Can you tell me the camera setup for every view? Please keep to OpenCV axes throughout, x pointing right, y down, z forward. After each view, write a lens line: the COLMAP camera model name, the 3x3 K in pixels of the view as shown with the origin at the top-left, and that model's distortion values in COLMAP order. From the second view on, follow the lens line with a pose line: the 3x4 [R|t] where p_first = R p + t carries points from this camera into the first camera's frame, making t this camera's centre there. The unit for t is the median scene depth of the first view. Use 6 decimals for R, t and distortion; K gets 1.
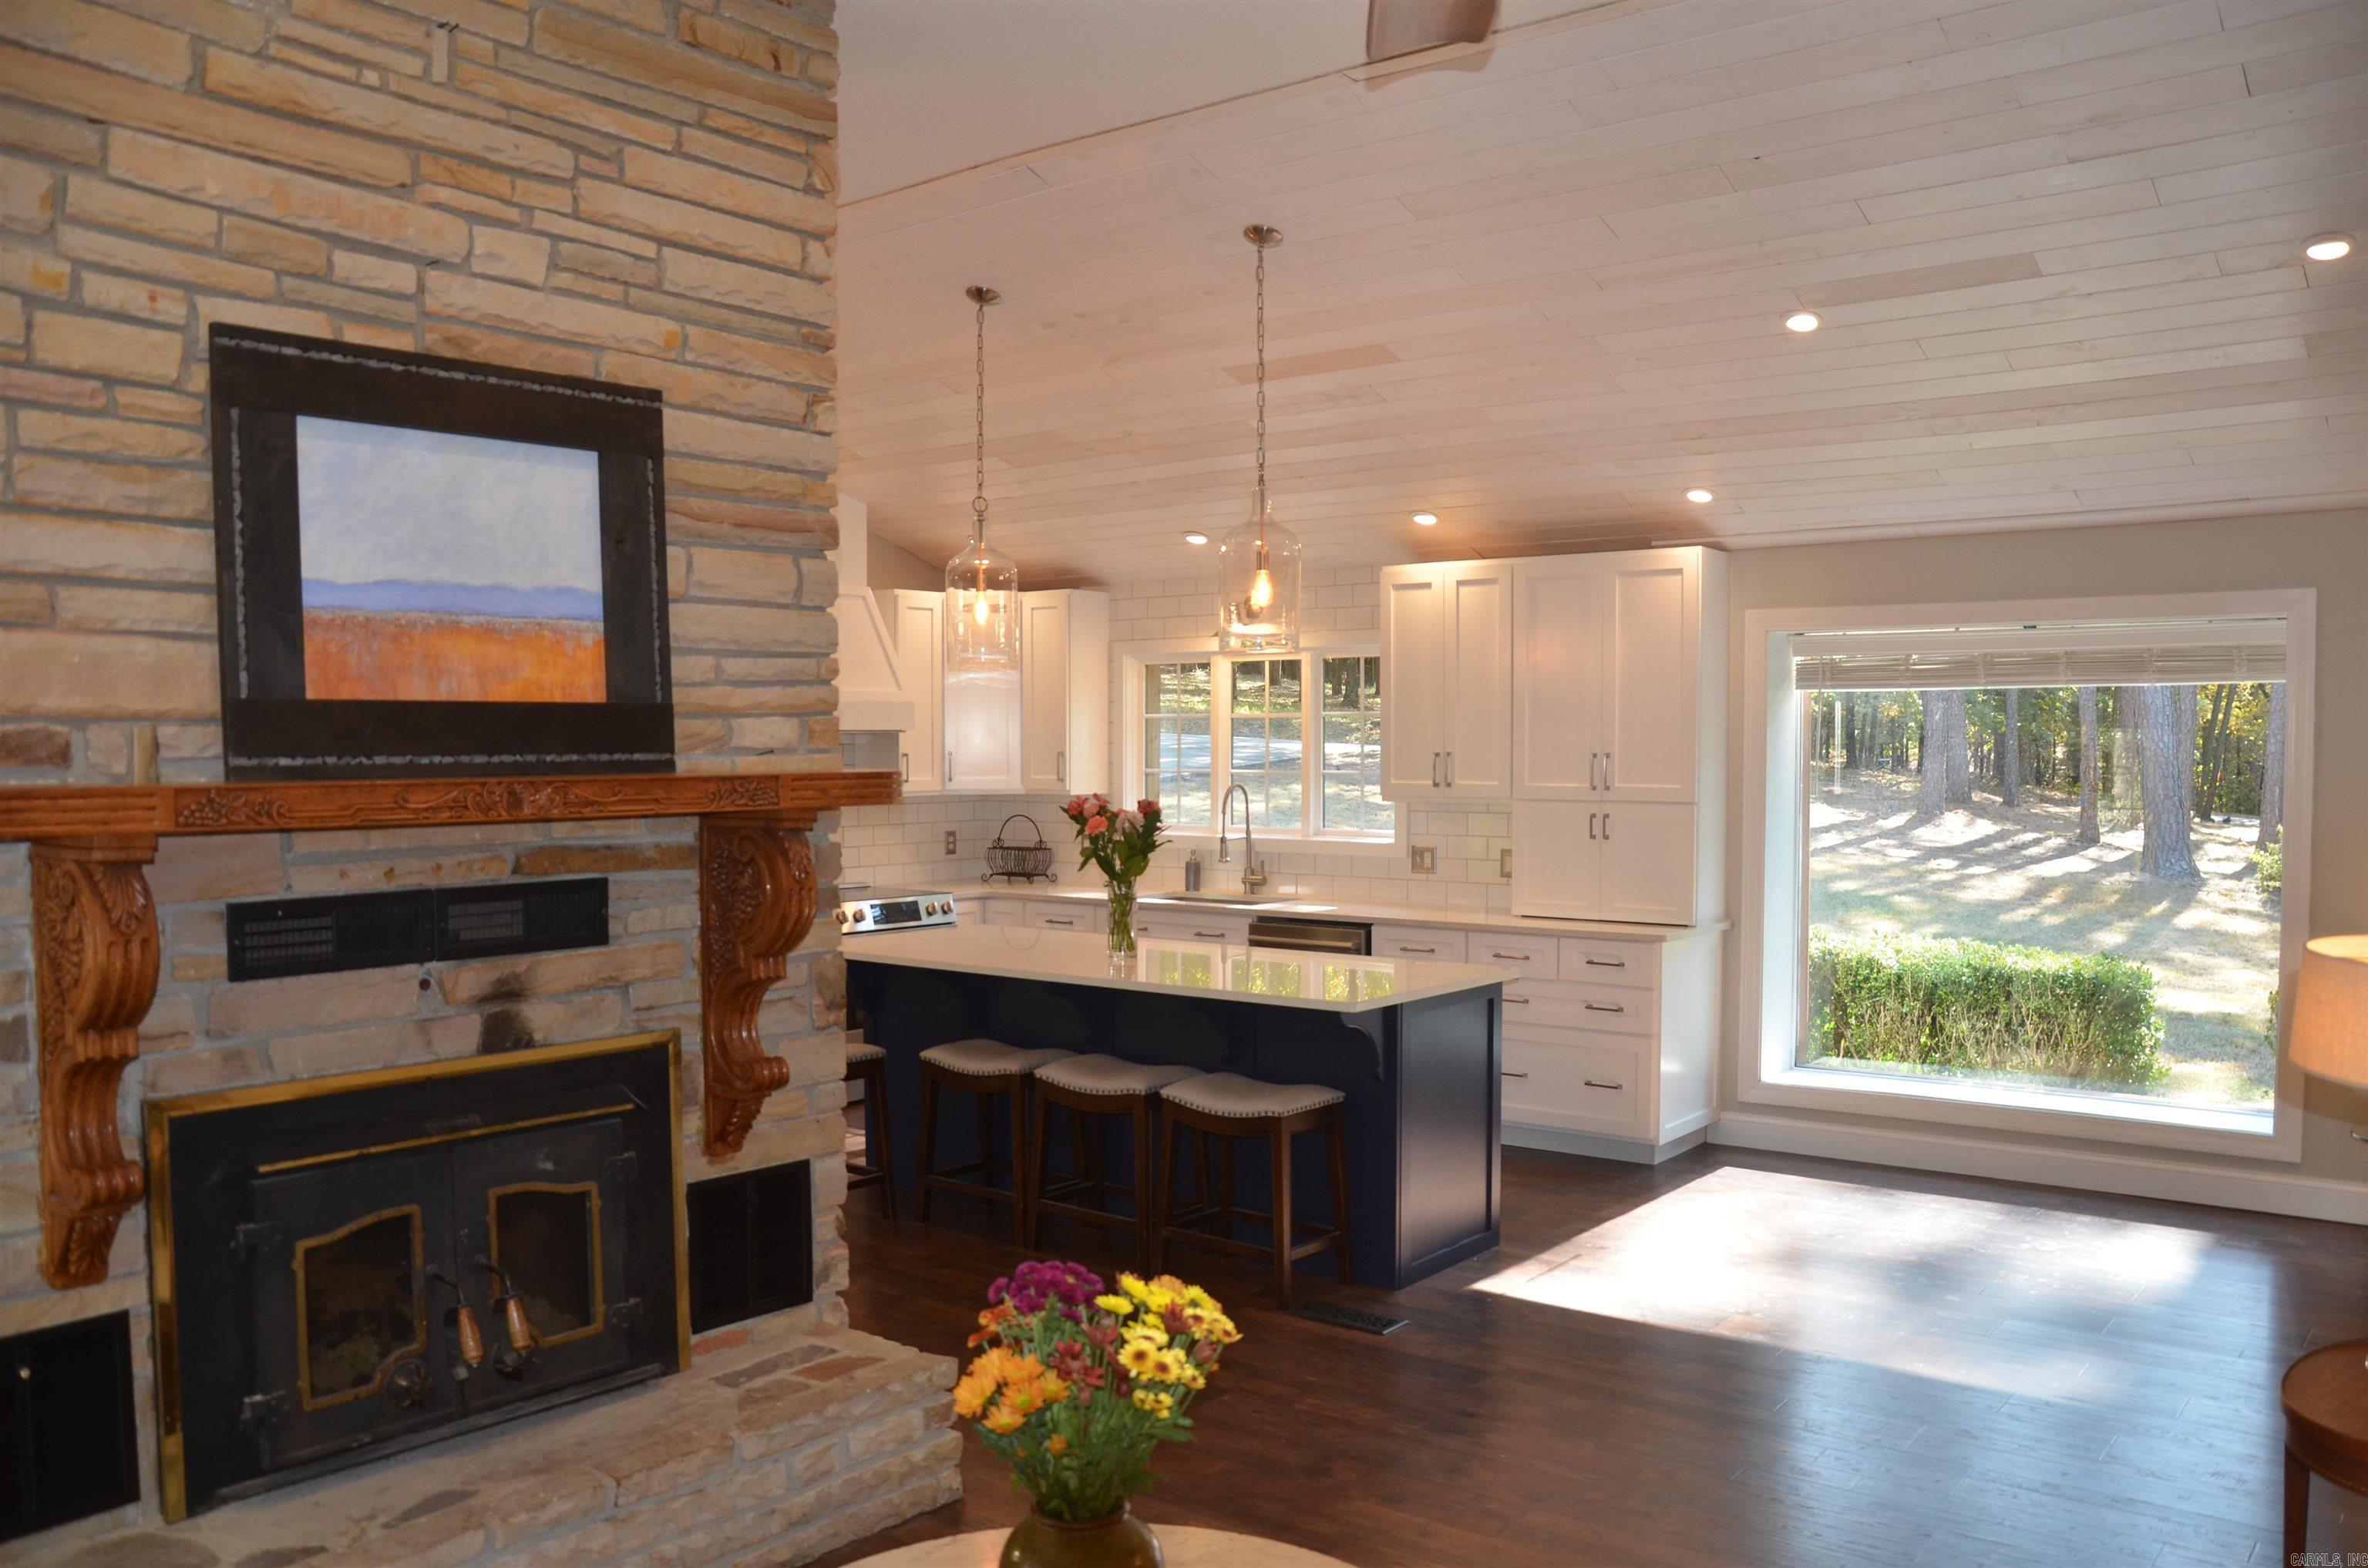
lens RADIAL K [[1834.4, 0, 1188.3], [0, 1834.4, 822.5], [0, 0, 1]] dist [-0.154960, 0.111635]
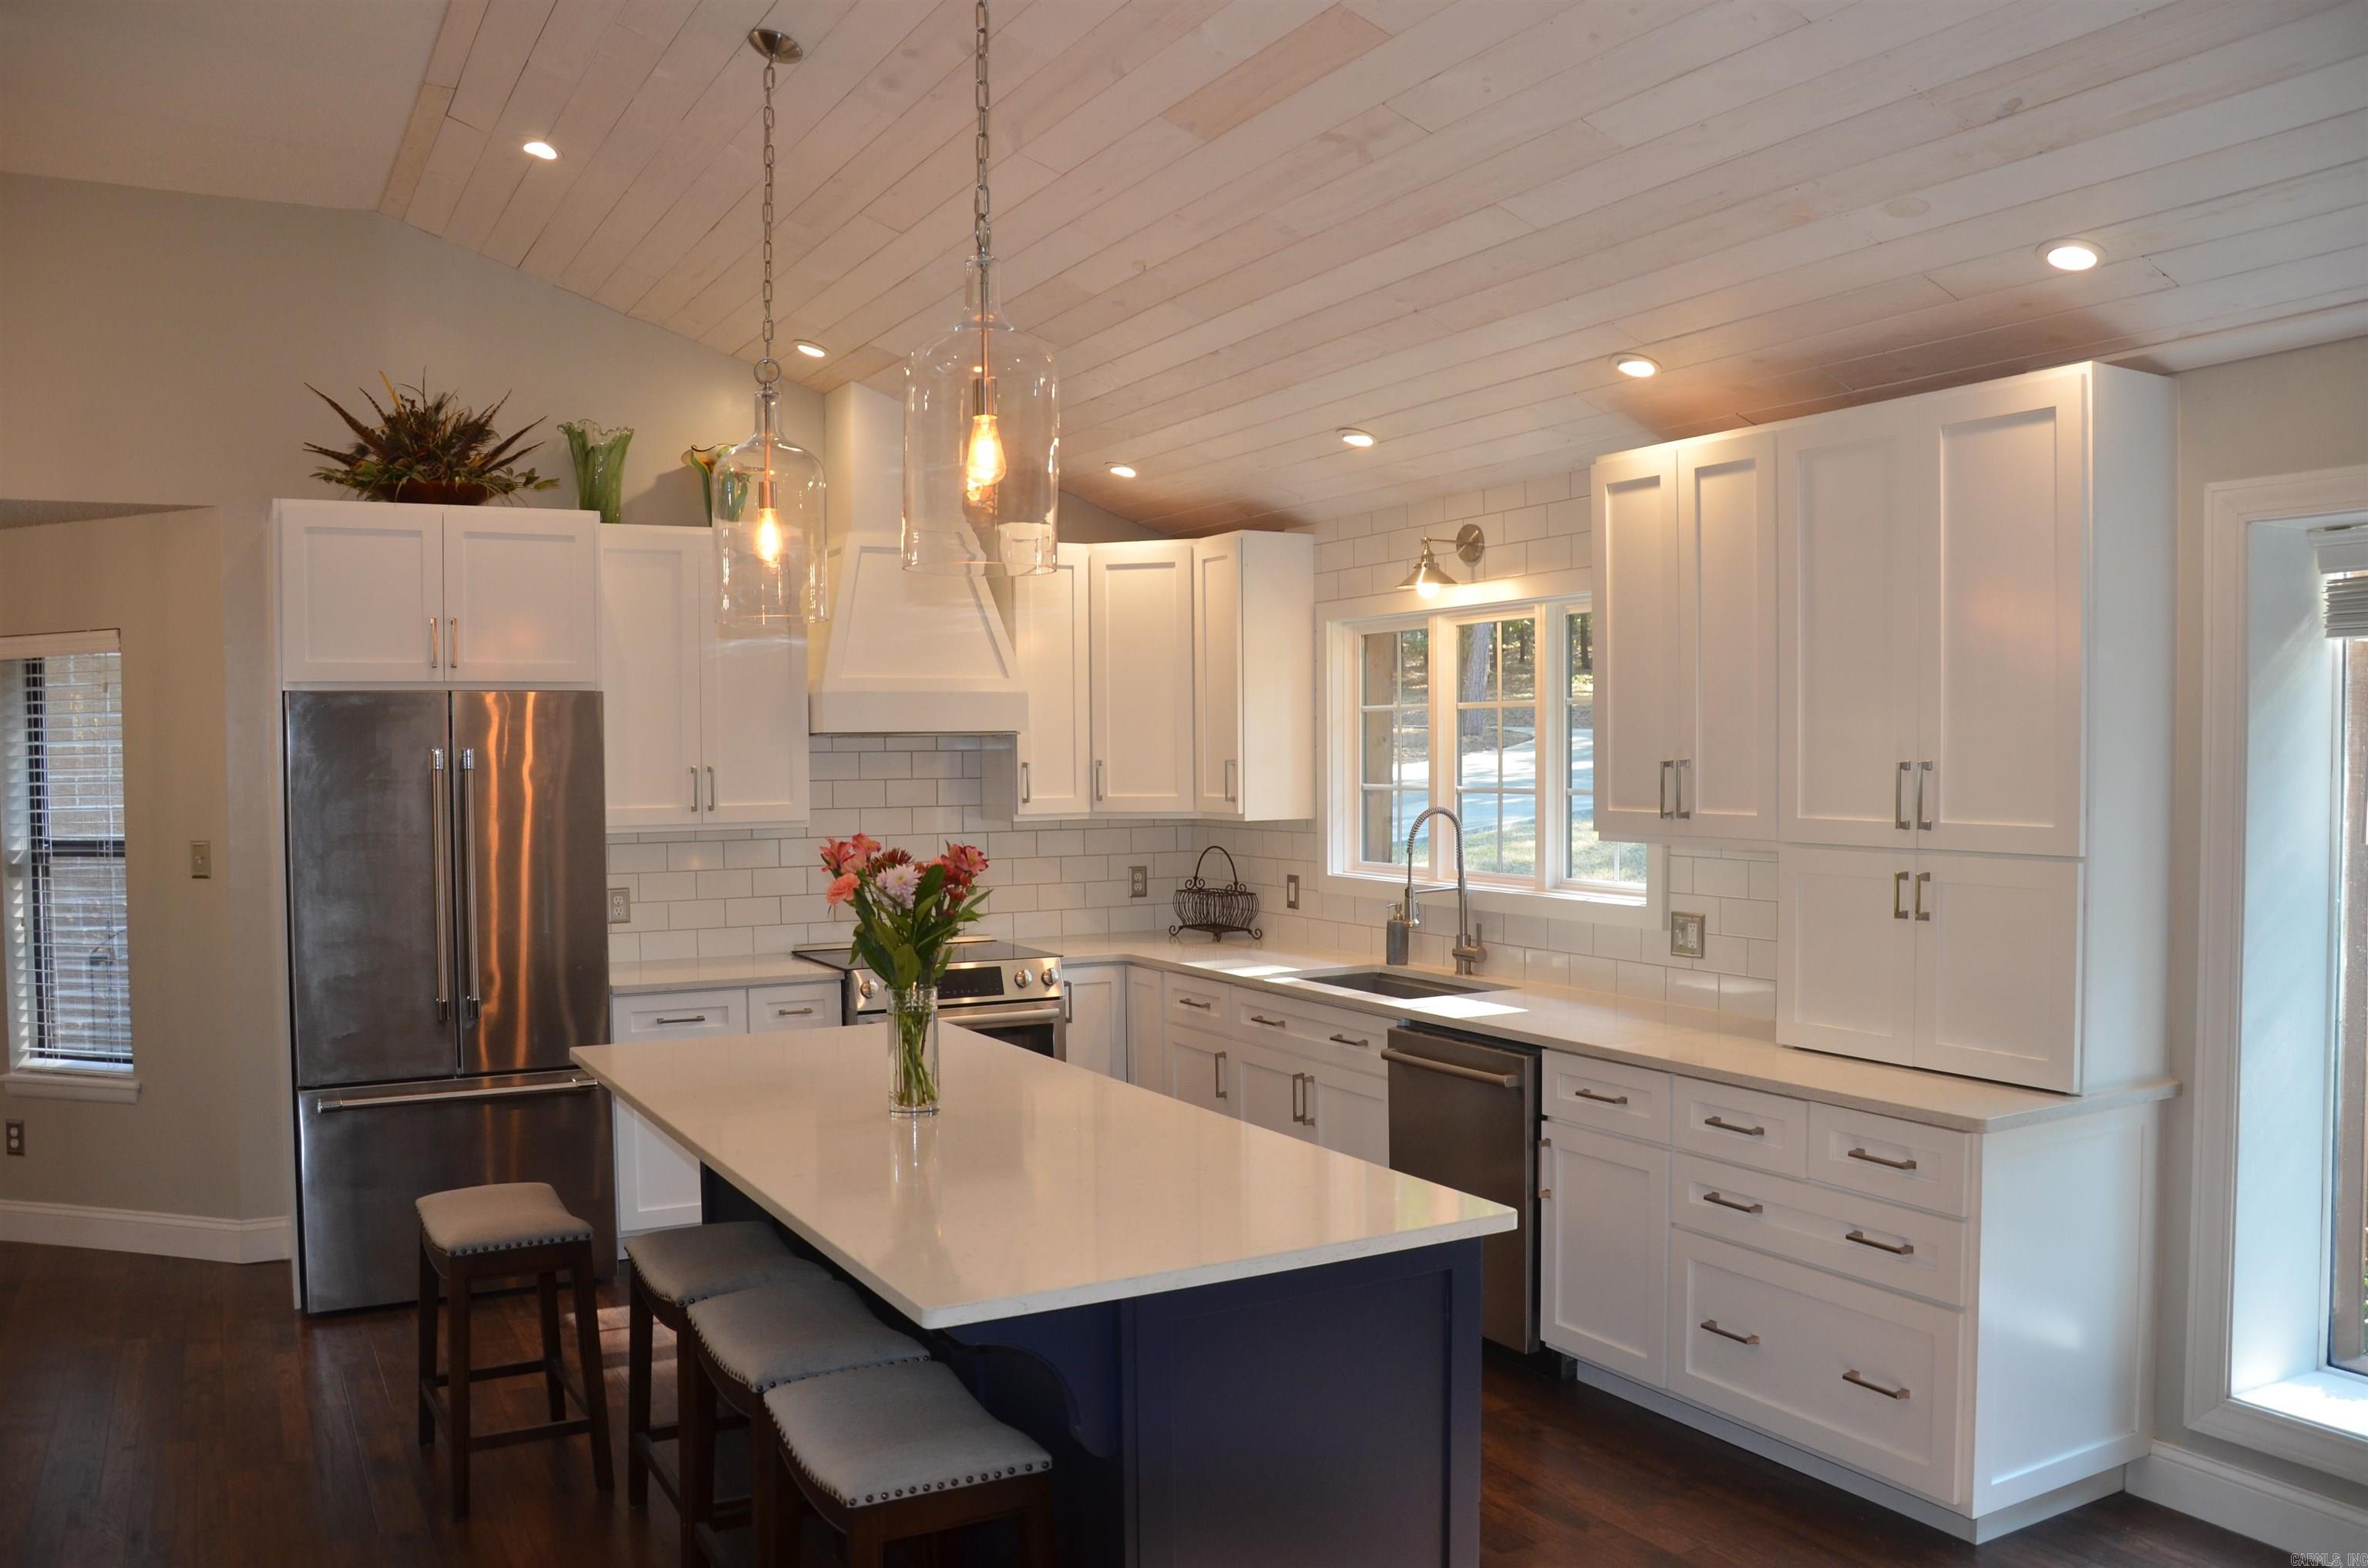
lens RADIAL K [[1834.4, 0, 1188.3], [0, 1834.4, 822.5], [0, 0, 1]] dist [-0.154960, 0.111635]
pose [[0.926718, 0.010208, -0.375619, 0.443900], [-0.011279, 0.999936, -0.000652, -0.033920], [0.375589, 0.004840, 0.926774, 0.827385]]
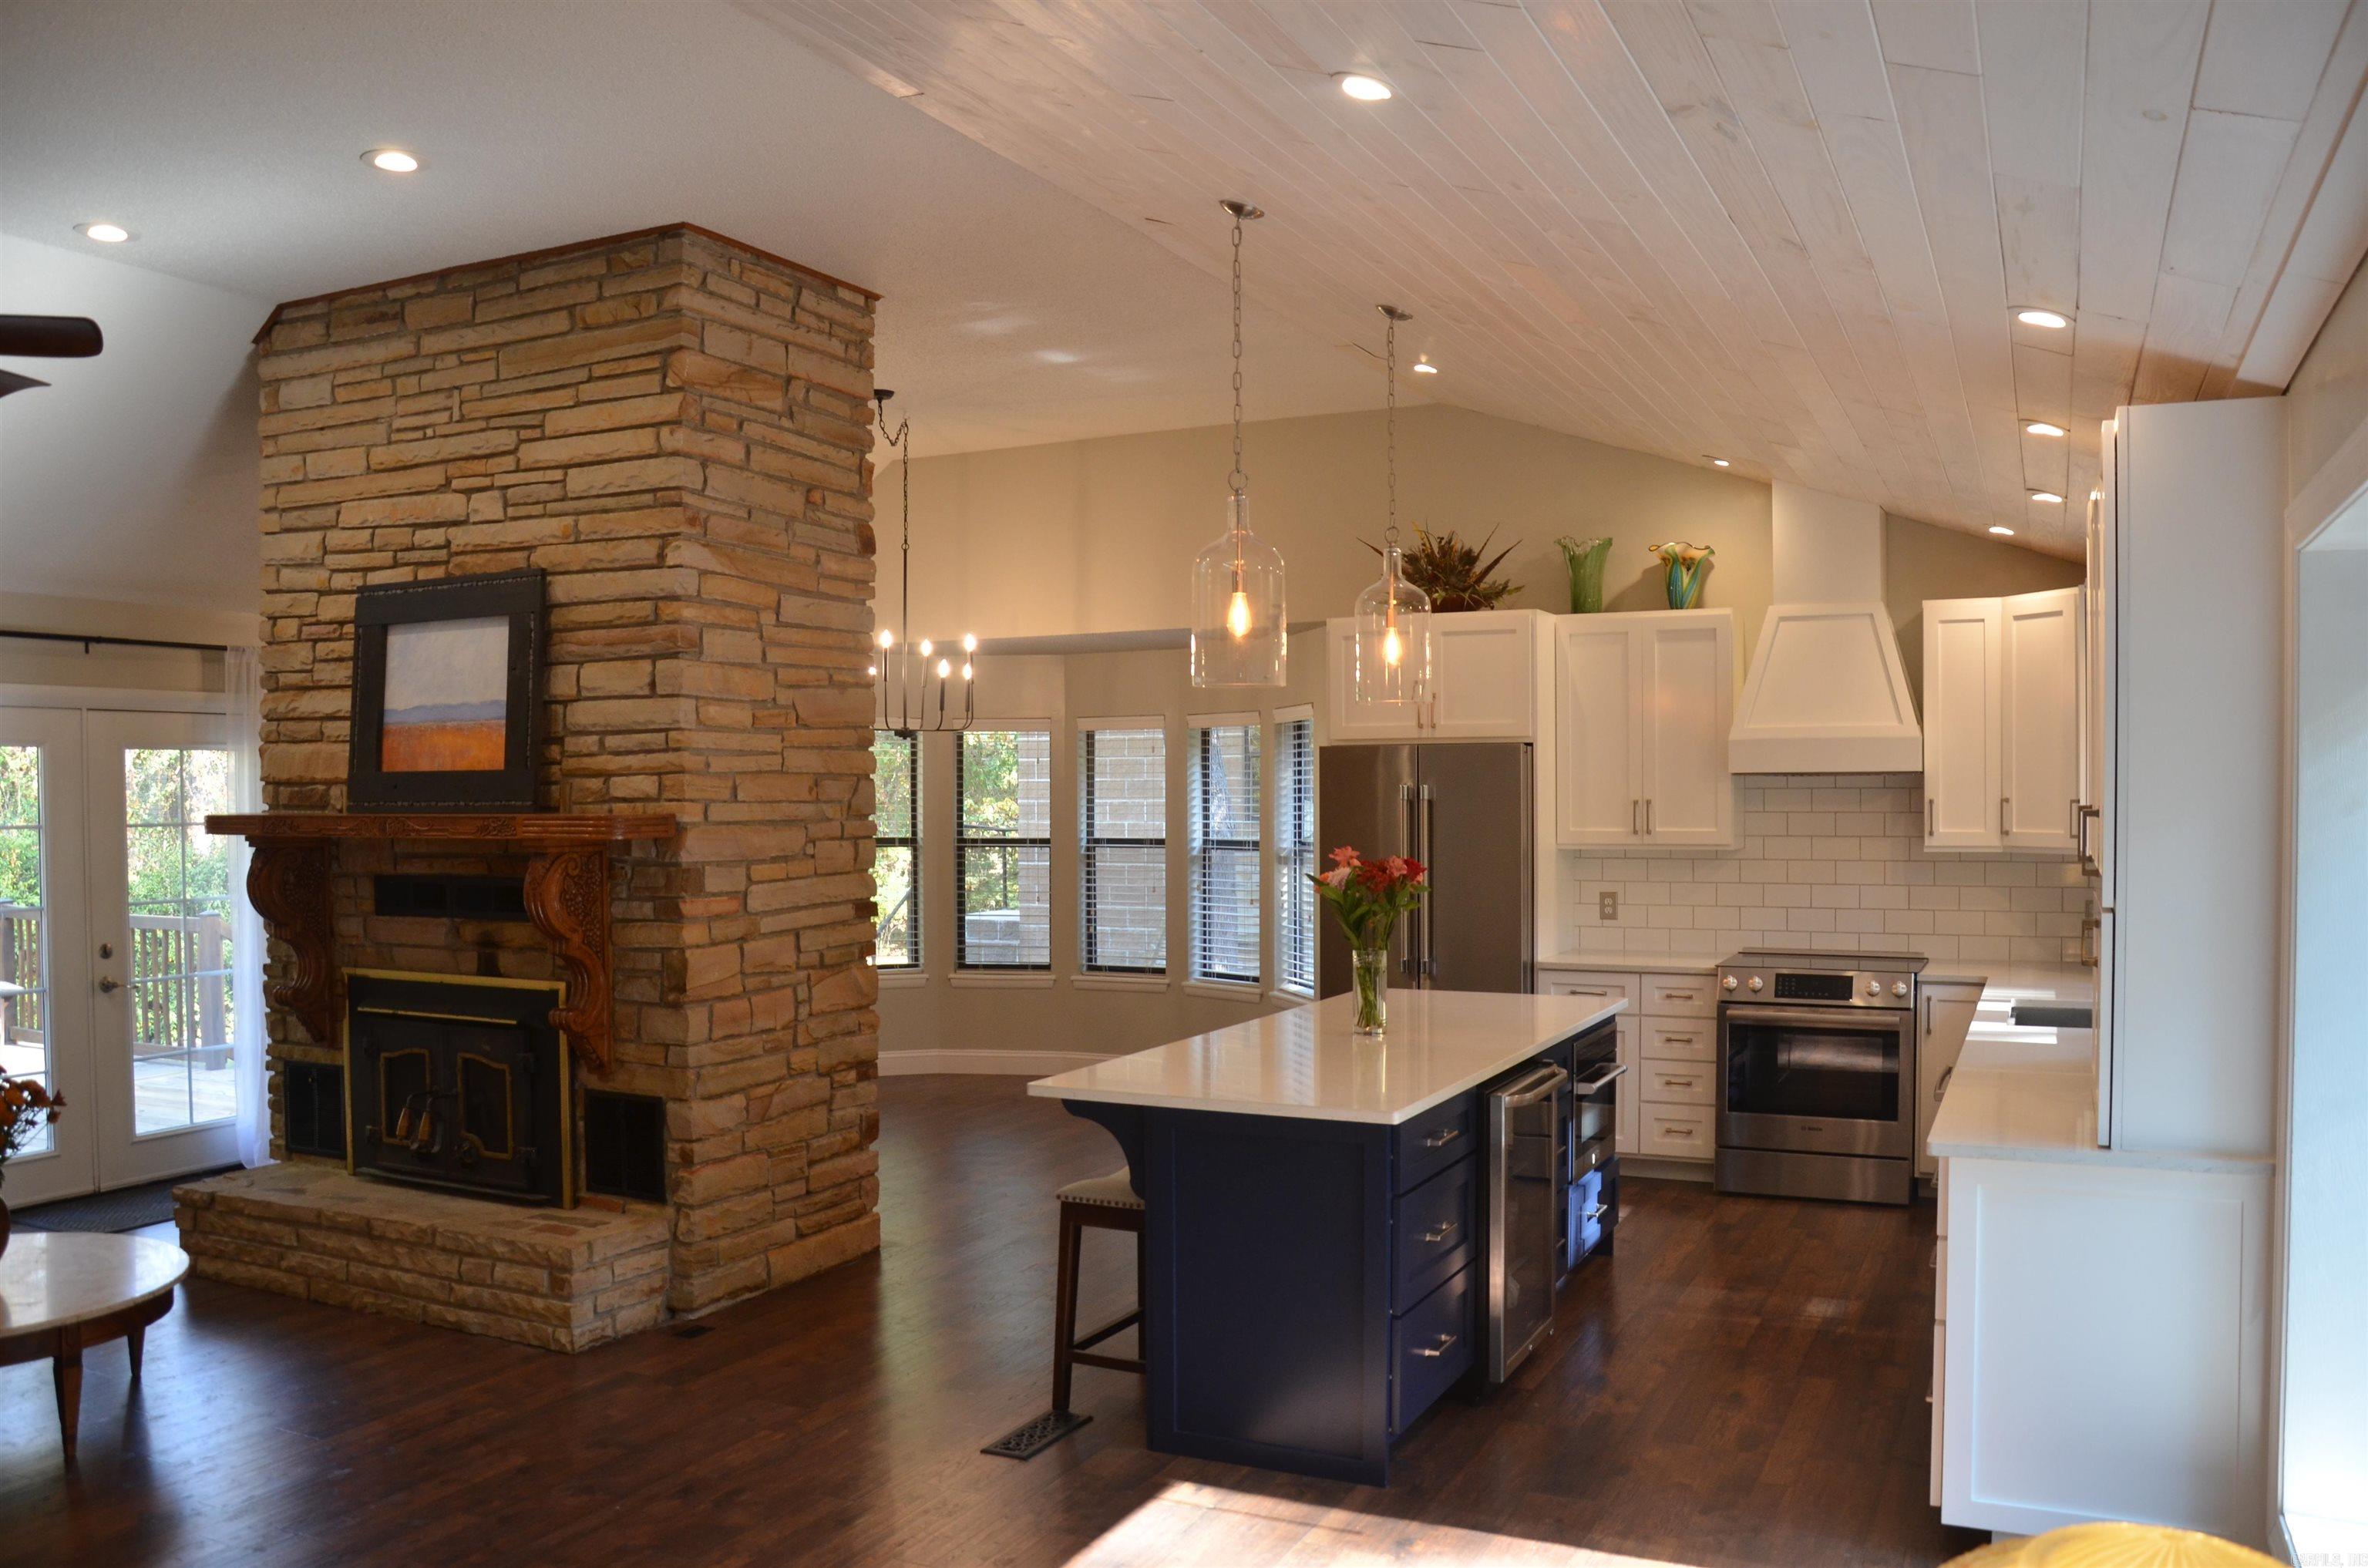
lens RADIAL K [[1834.4, 0, 1188.3], [0, 1834.4, 822.5], [0, 0, 1]] dist [-0.154960, 0.111635]
pose [[0.221190, 0.017889, -0.975067, 1.346036], [-0.036858, 0.999271, 0.009972, -0.056019], [0.974534, 0.033733, 0.221688, 1.204733]]
